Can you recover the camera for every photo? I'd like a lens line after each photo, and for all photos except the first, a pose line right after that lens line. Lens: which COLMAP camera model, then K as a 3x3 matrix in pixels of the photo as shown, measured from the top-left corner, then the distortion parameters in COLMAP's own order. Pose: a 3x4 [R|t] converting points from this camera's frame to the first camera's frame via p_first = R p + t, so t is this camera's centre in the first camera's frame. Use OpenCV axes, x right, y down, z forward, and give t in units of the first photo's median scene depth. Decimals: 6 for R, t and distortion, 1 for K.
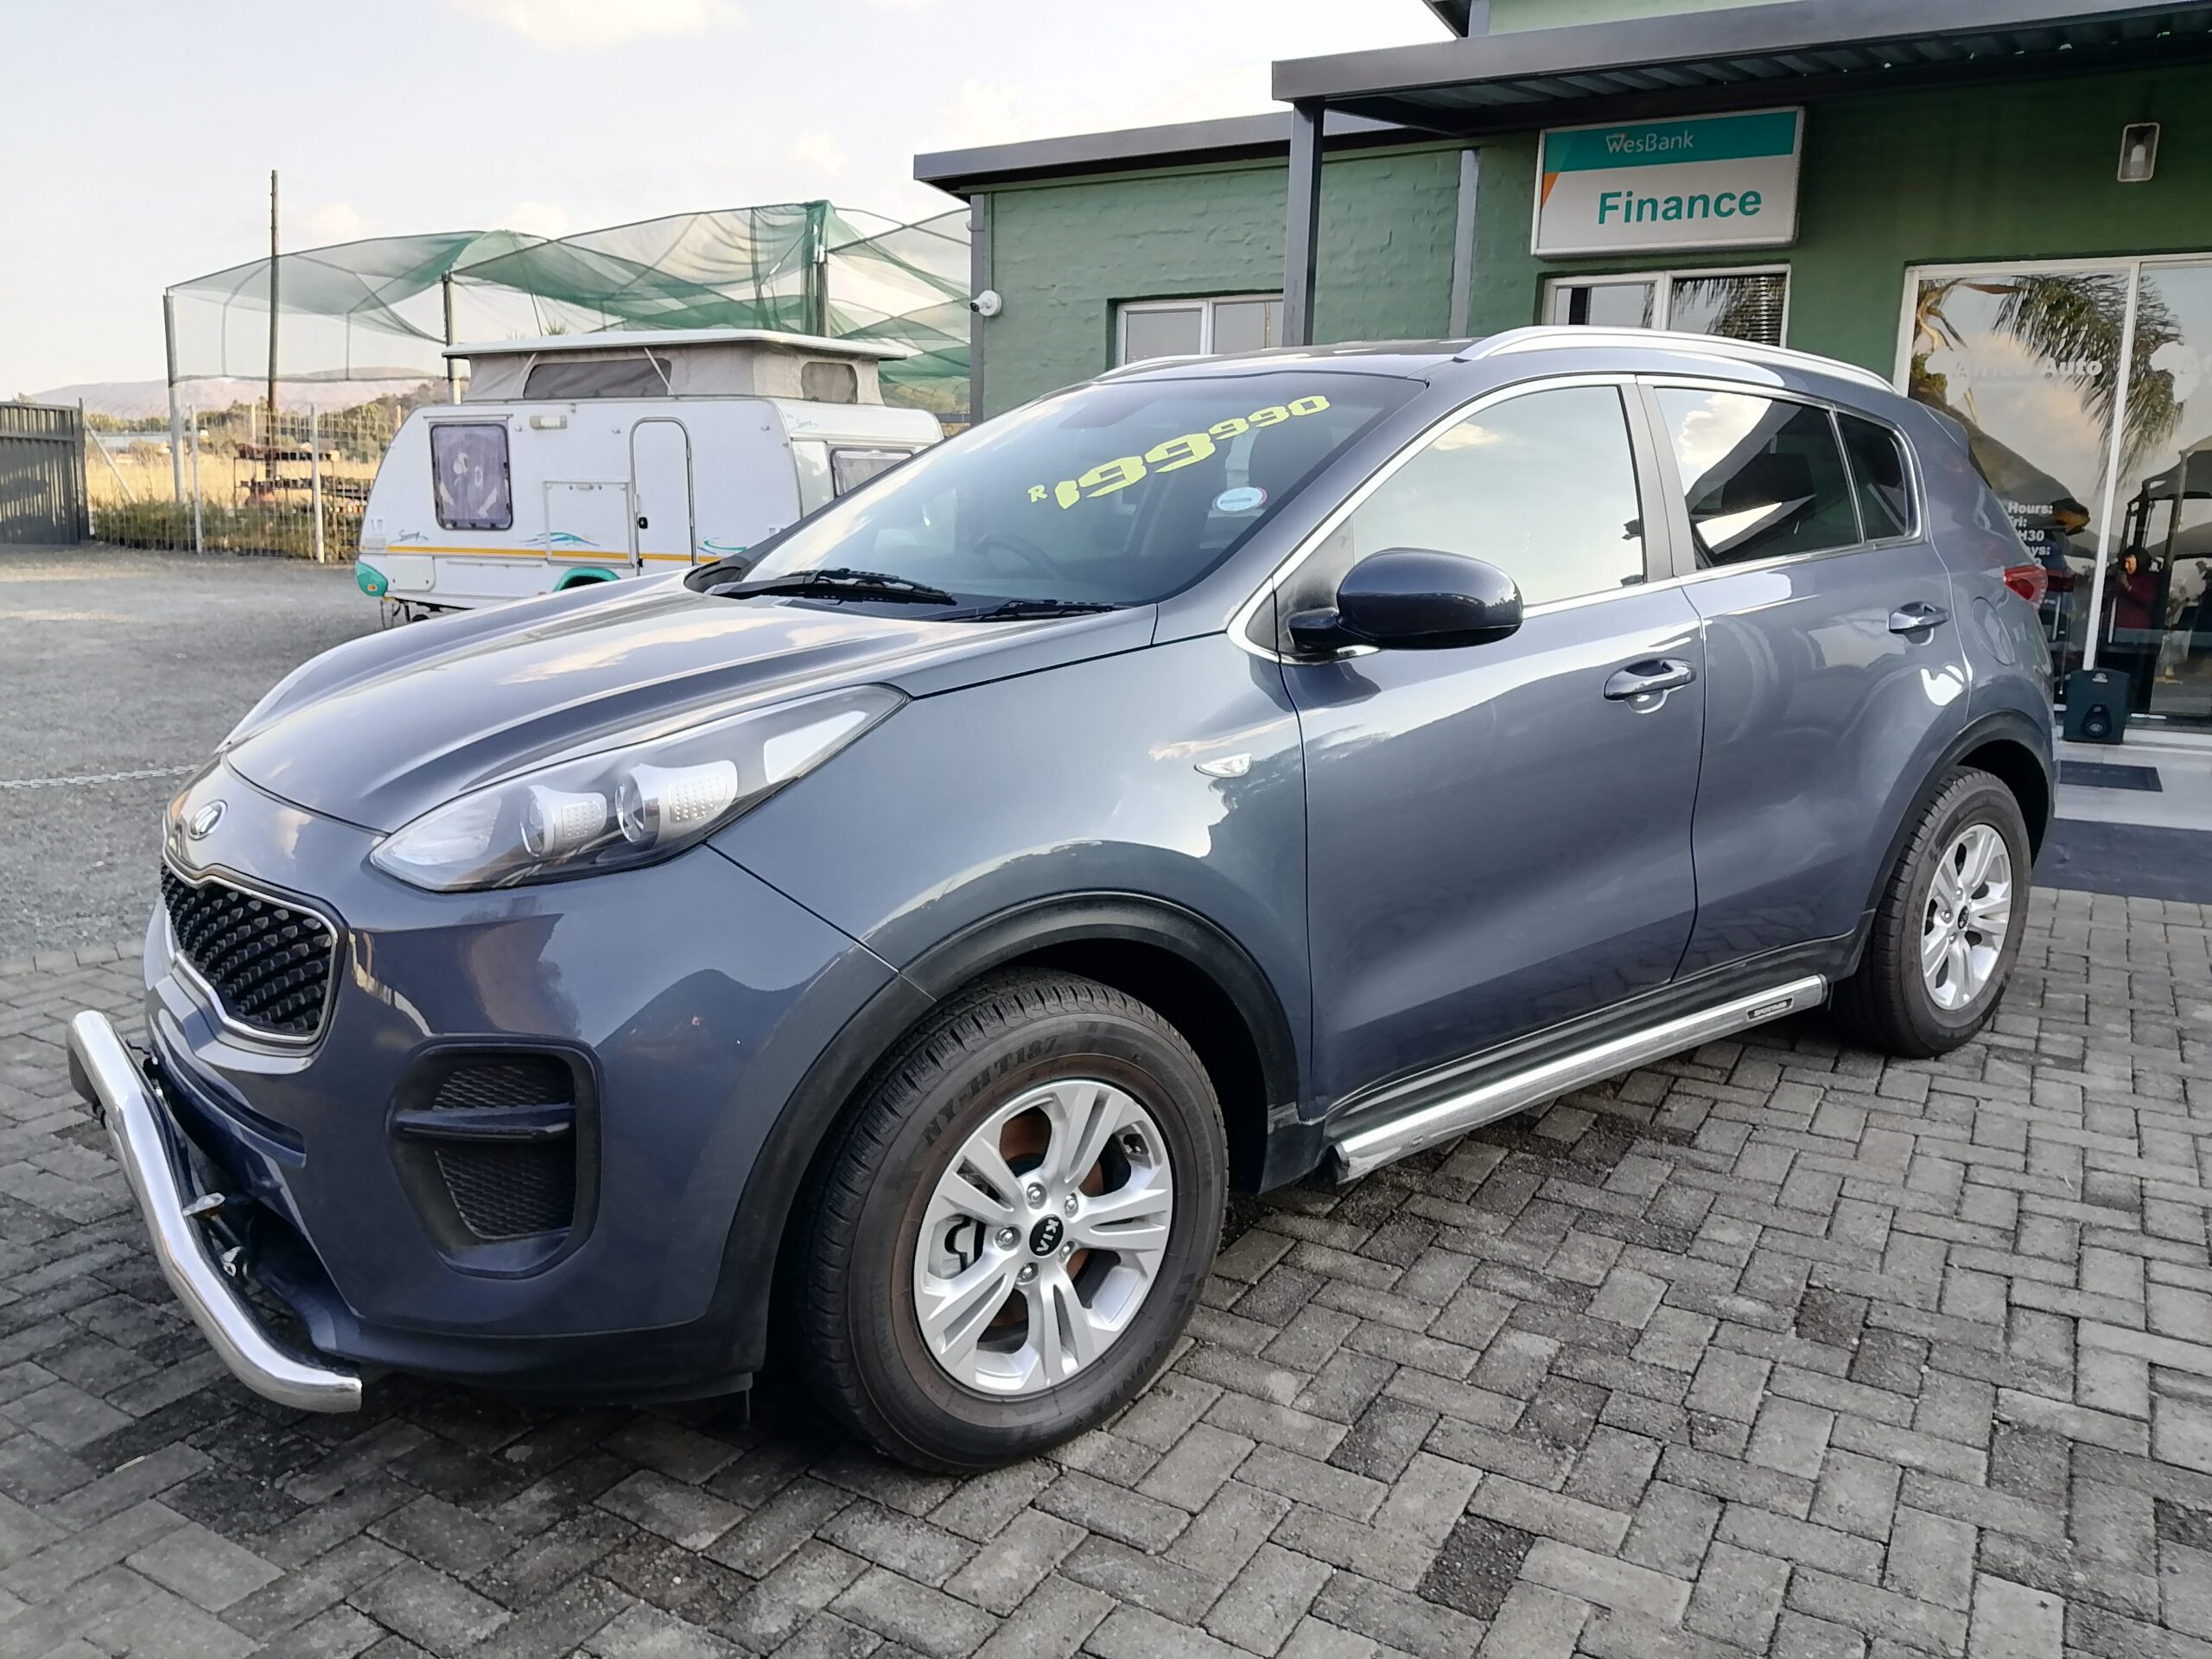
lens RADIAL K [[1654.7, 0, 1107.5], [0, 1654.7, 847.5], [0, 0, 1]] dist [0.033634, -0.058714]
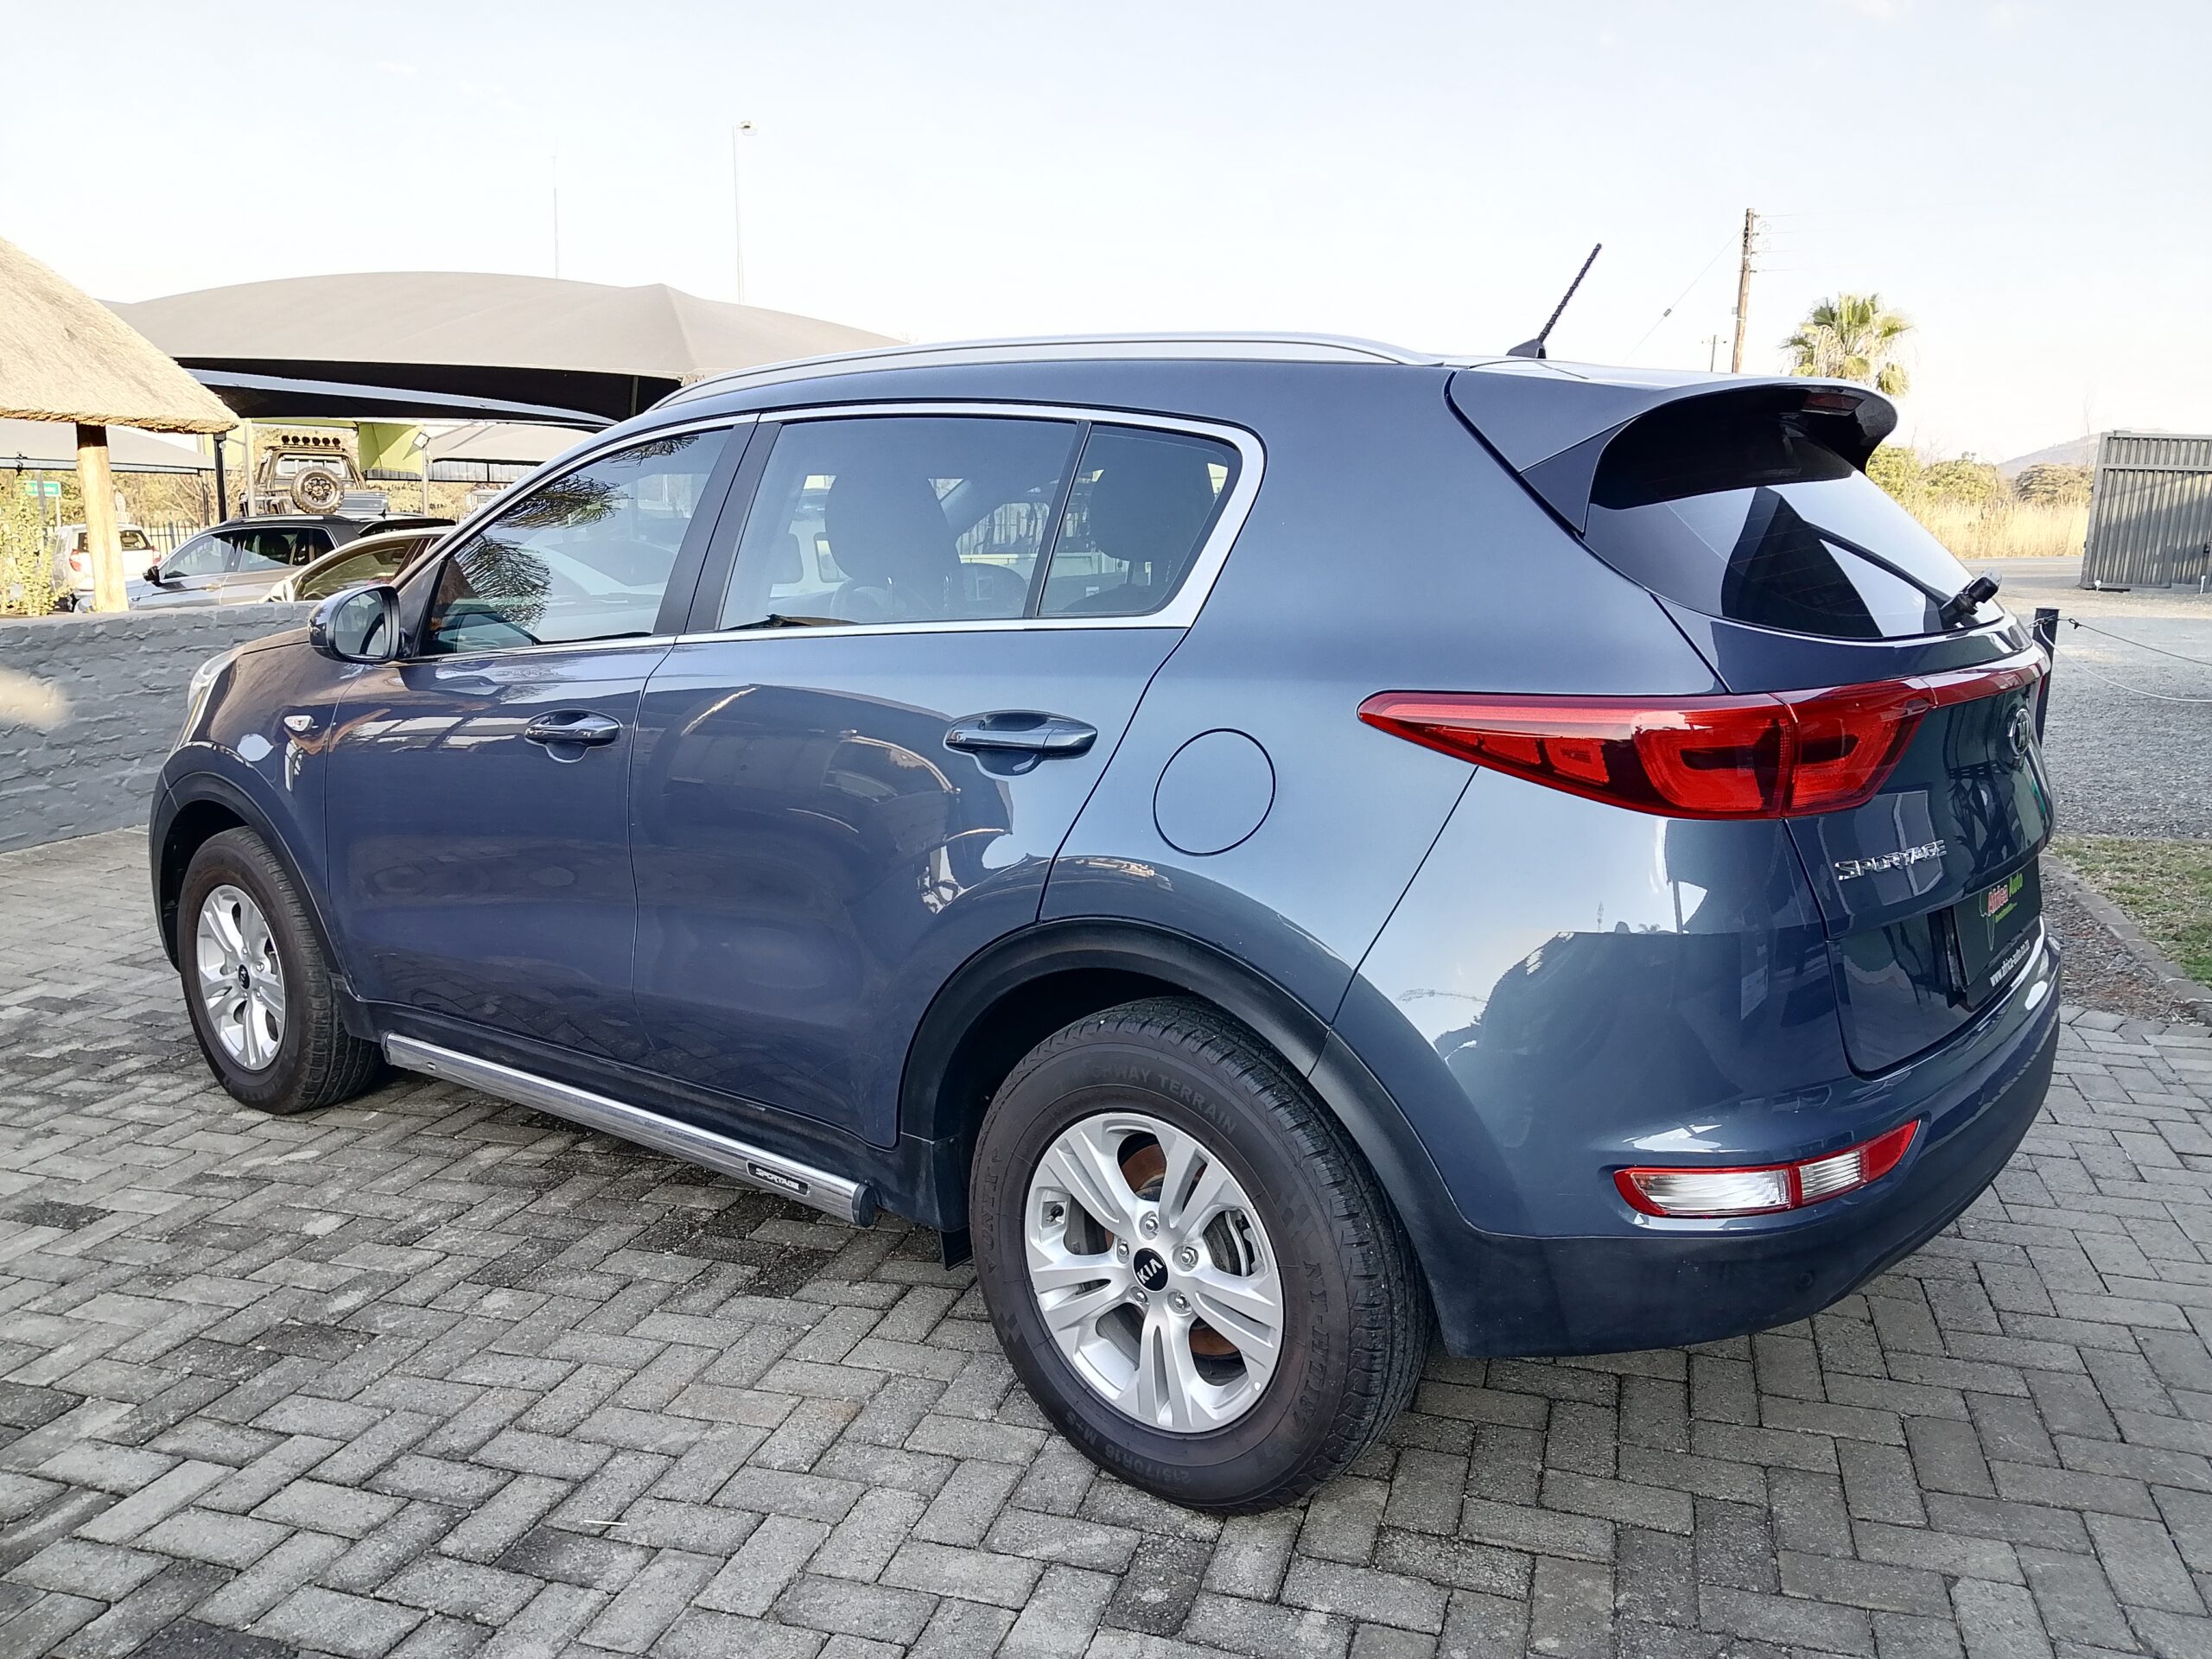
lens RADIAL K [[1654.7, 0, 1107.6], [0, 1654.7, 823.4], [0, 0, 1]] dist [0.033634, -0.058714]
pose [[0.226314, 0.165470, -0.959897, 1.294283], [-0.198832, 0.972563, 0.120775, -0.218847], [0.953545, 0.163525, 0.253005, 1.012662]]
